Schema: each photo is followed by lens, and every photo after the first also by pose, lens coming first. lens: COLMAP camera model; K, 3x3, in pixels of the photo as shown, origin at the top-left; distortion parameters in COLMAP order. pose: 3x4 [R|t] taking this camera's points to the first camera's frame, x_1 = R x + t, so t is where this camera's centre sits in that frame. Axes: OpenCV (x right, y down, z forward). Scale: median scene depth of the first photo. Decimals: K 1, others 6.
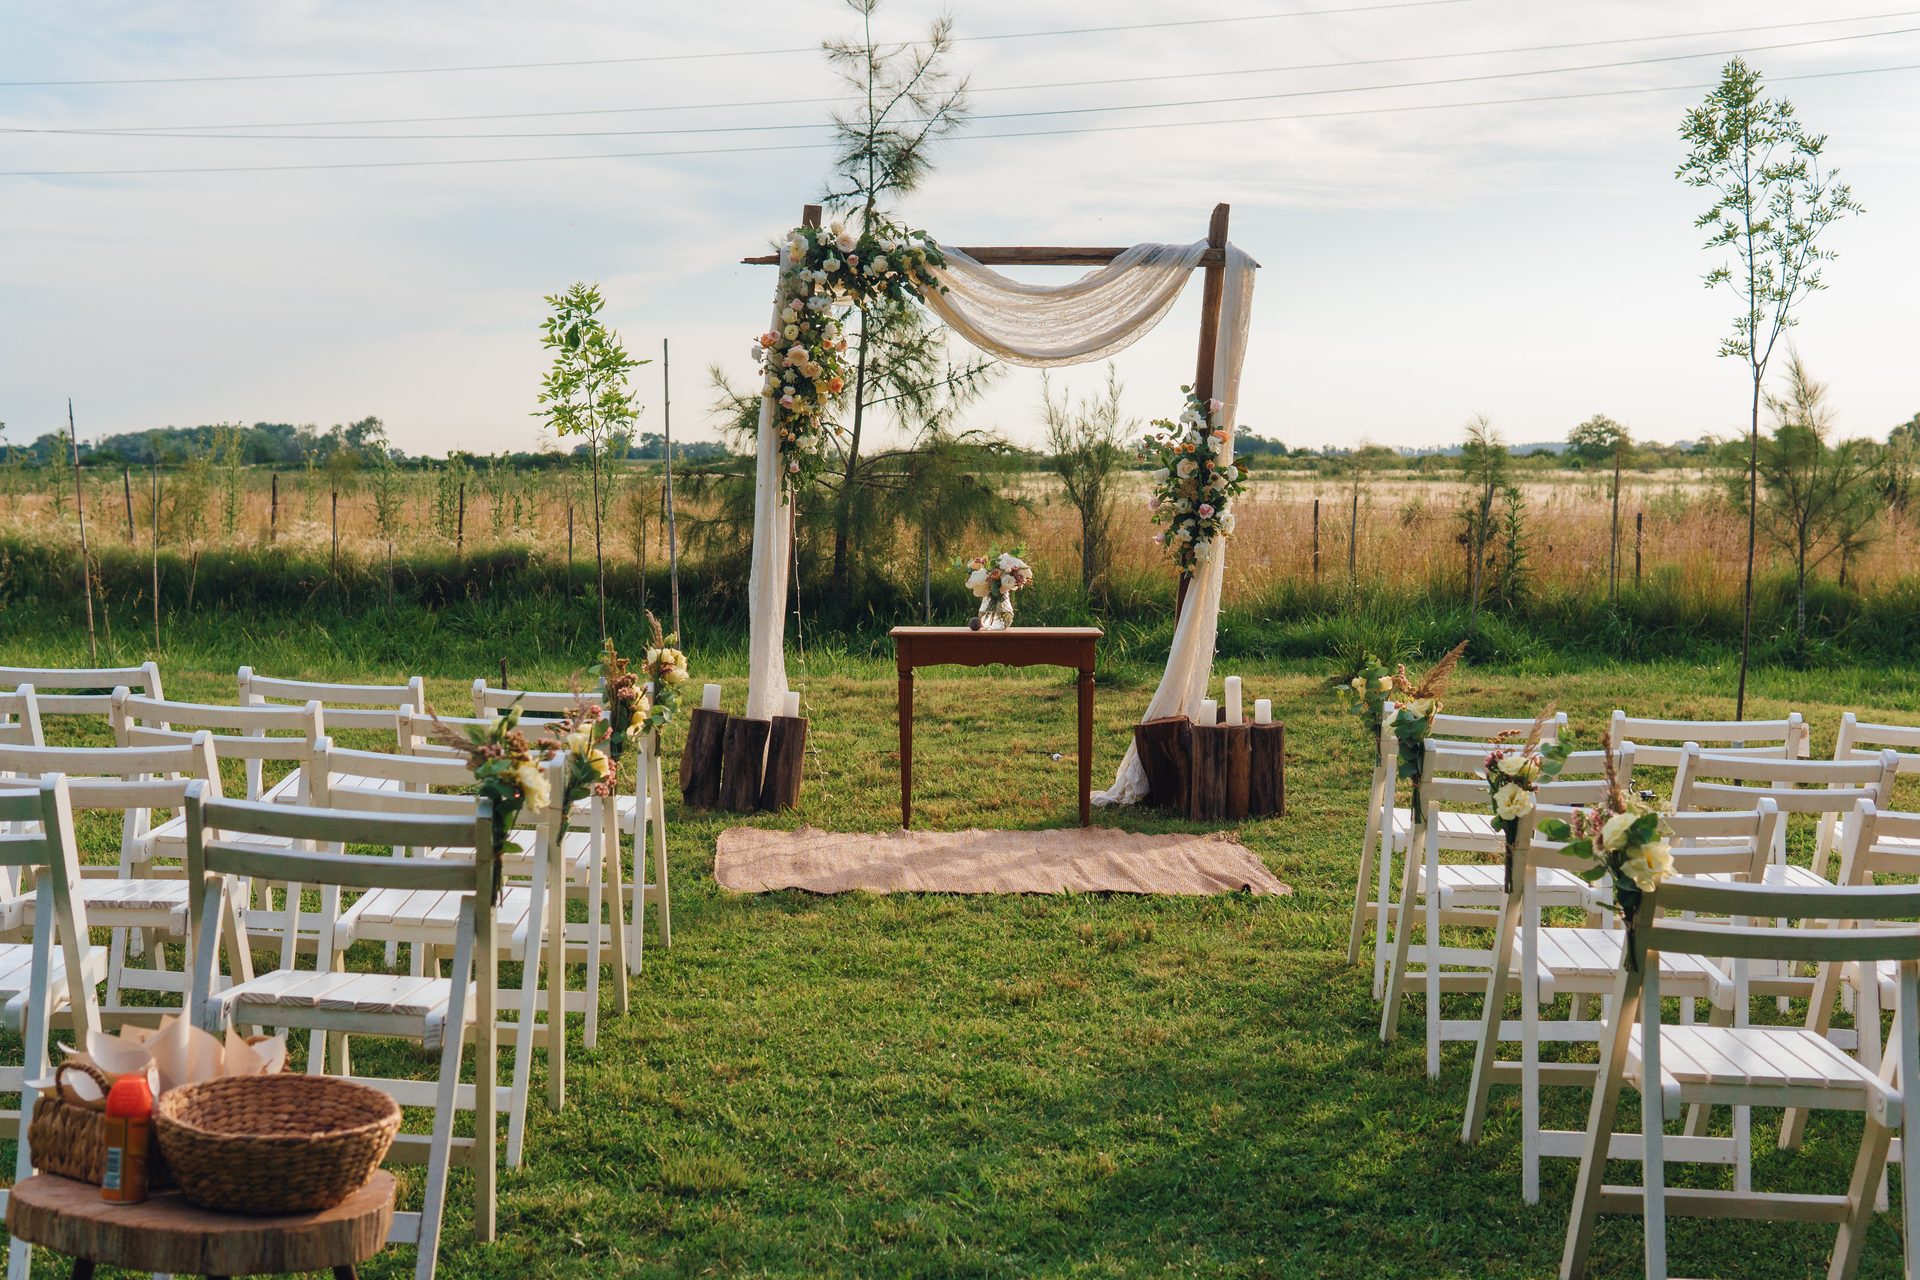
lens RADIAL K [[2666.4, 0, 960.6], [0, 2666.4, 609.4], [0, 0, 1]] dist [0.012017, 0.042446]
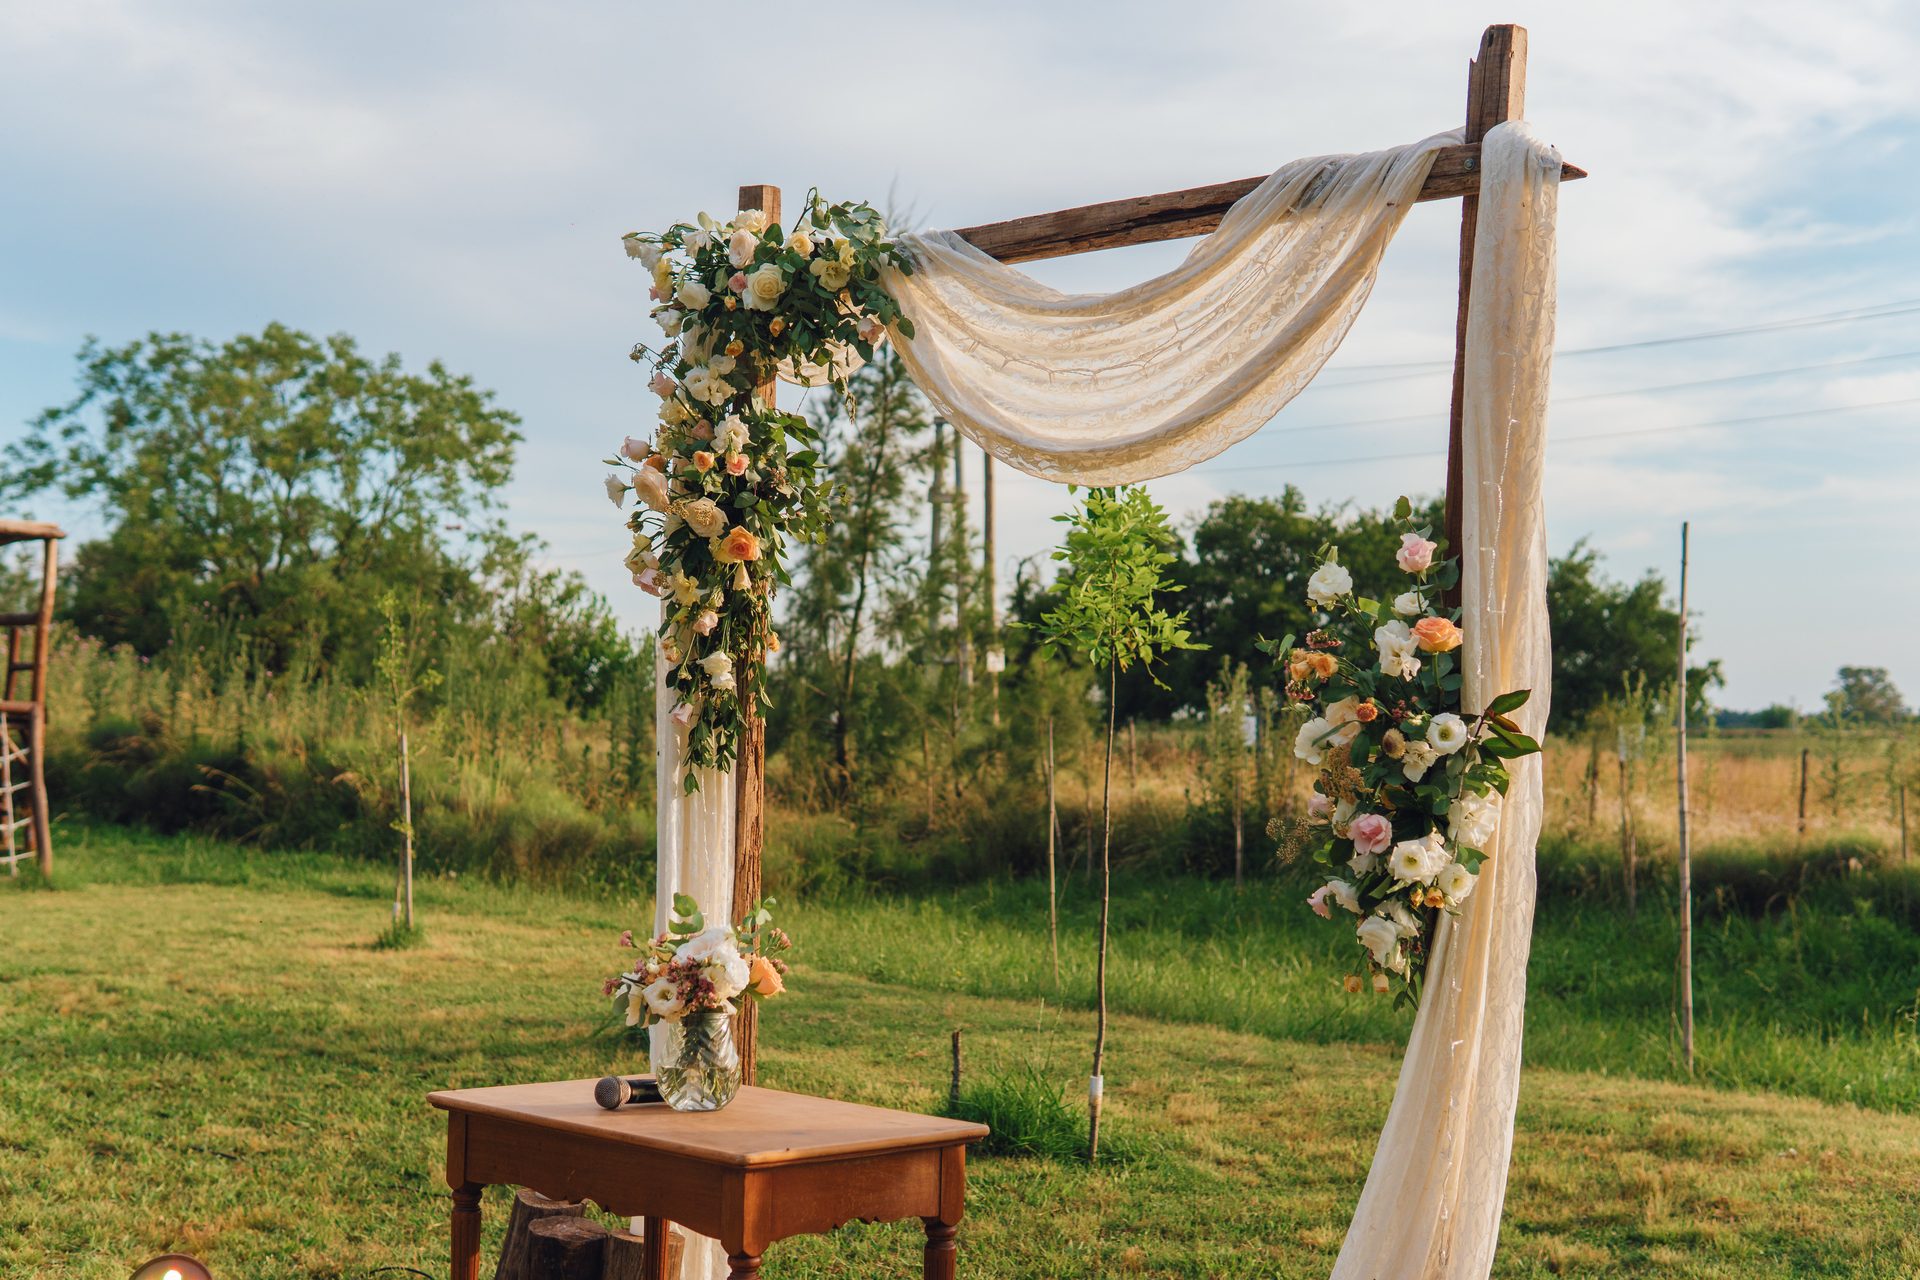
lens RADIAL K [[2557.5, 0, 960.0], [0, 2557.5, 640.0], [0, 0, 1]] dist [0.024432, 0.104001]
pose [[0.705157, -0.022884, -0.708682, 0.303349], [-0.040298, 0.996570, -0.072277, -0.035443], [0.707905, 0.079525, 0.701817, 0.700224]]
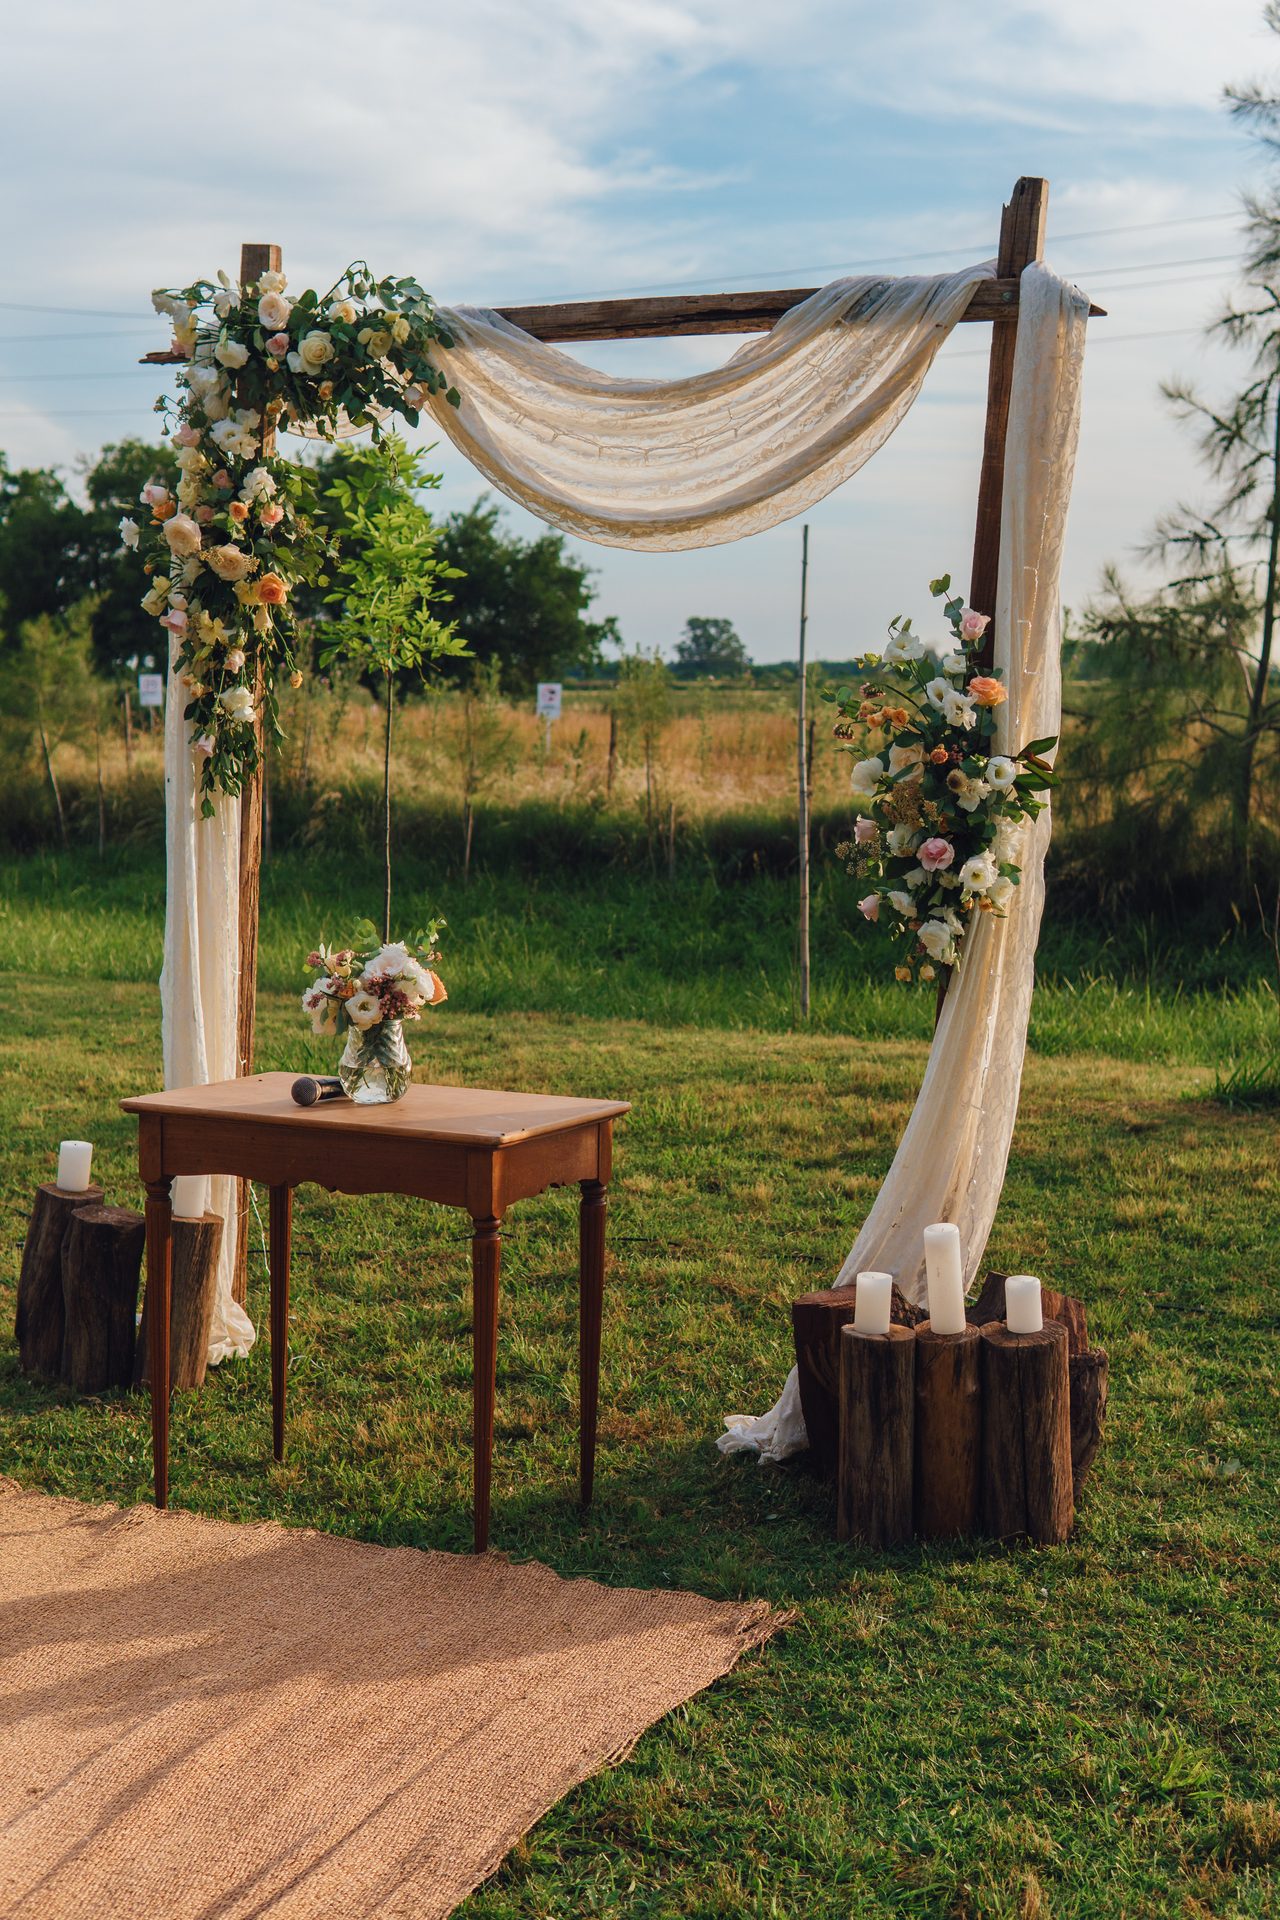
lens RADIAL K [[2666.4, 0, 640.0], [0, 2666.4, 960.0], [0, 0, 1]] dist [0.012017, 0.042446]
pose [[0.893004, 0.047021, -0.447586, 0.251258], [-0.023674, 0.998058, 0.057616, -0.043621], [0.449426, -0.040855, 0.892383, 0.560479]]
